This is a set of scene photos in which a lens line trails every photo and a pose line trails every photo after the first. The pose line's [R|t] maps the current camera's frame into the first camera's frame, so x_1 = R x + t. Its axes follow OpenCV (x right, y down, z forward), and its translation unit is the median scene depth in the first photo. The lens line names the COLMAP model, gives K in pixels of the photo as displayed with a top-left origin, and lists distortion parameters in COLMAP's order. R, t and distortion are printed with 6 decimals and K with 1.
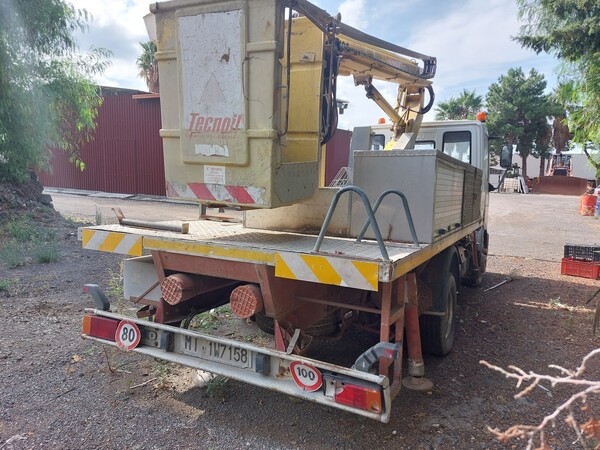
lens RADIAL K [[436.8, 0, 304.3], [0, 436.8, 219.3], [0, 0, 1]] dist [0.060374, -0.025892]
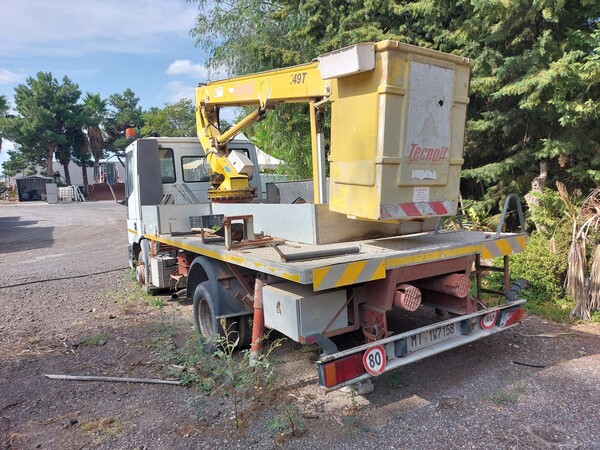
lens RADIAL K [[436.8, 0, 306.1], [0, 436.8, 226.7], [0, 0, 1]] dist [0.060374, -0.025892]
pose [[0.500277, -0.134848, 0.855301, -1.158650], [0.133072, 0.988037, 0.077940, -0.123306], [-0.855579, 0.074825, 0.512236, 0.536224]]
